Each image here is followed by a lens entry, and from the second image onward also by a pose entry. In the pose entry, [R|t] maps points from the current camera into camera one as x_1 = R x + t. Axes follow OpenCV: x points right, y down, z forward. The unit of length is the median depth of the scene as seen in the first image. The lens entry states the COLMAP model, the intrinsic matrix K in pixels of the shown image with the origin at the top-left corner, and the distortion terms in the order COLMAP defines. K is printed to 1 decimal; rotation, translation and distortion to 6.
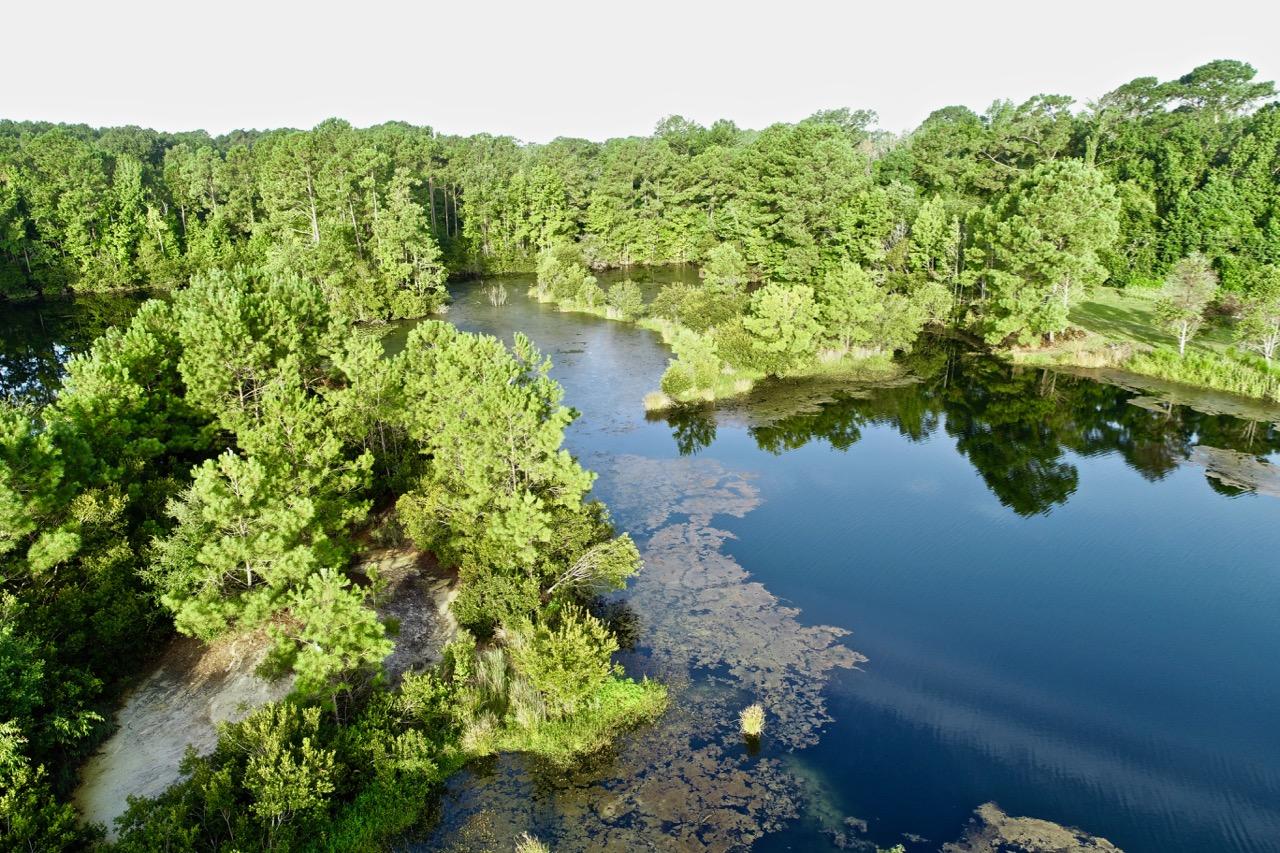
lens RADIAL K [[876.8, 0, 640.2], [0, 876.8, 425.9], [0, 0, 1]] dist [0.006534, -0.002292]
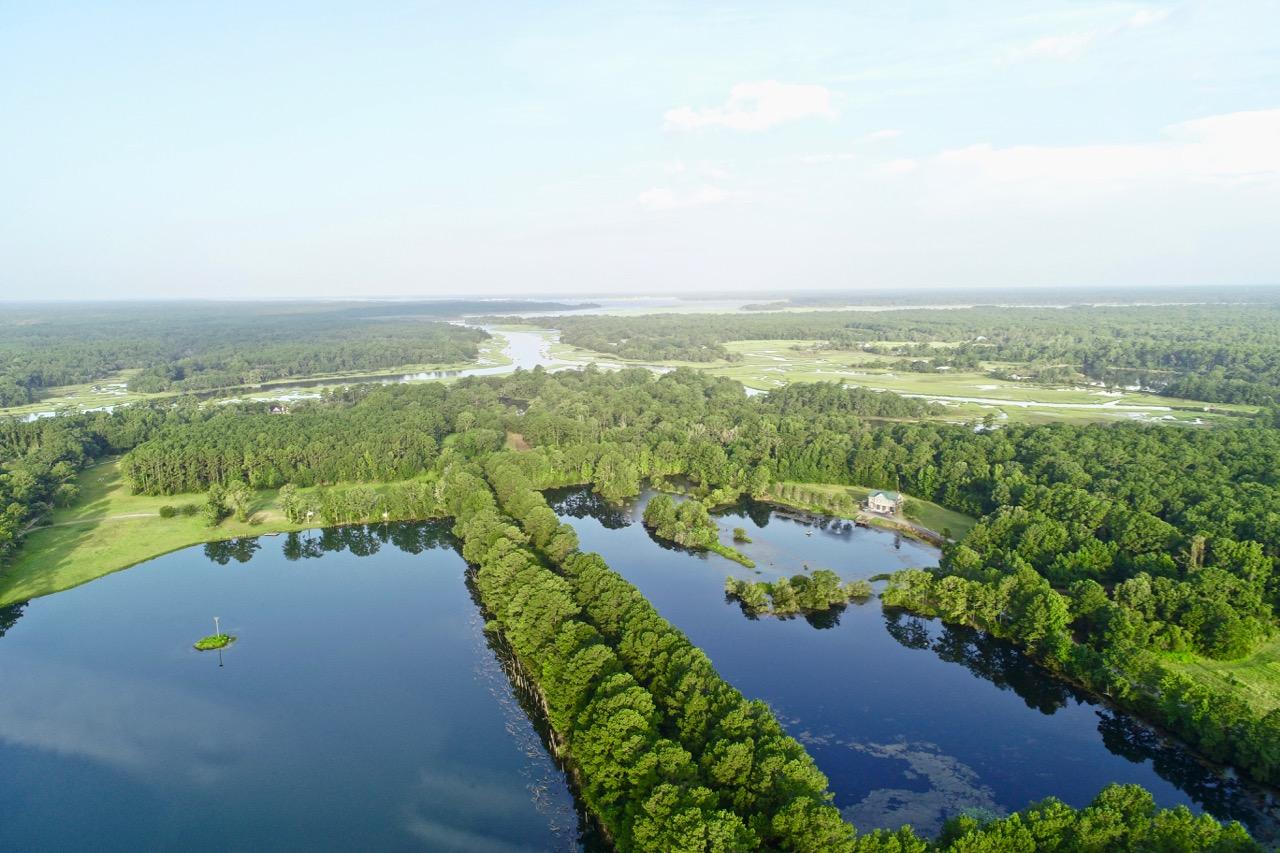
lens RADIAL K [[876.8, 0, 640.3], [0, 876.8, 426.9], [0, 0, 1]] dist [0.006534, -0.002292]
pose [[0.986500, -0.025651, 0.161741, -1.233530], [0.049846, 0.987826, -0.147361, 0.263065], [-0.155992, 0.153433, 0.975769, -4.548695]]
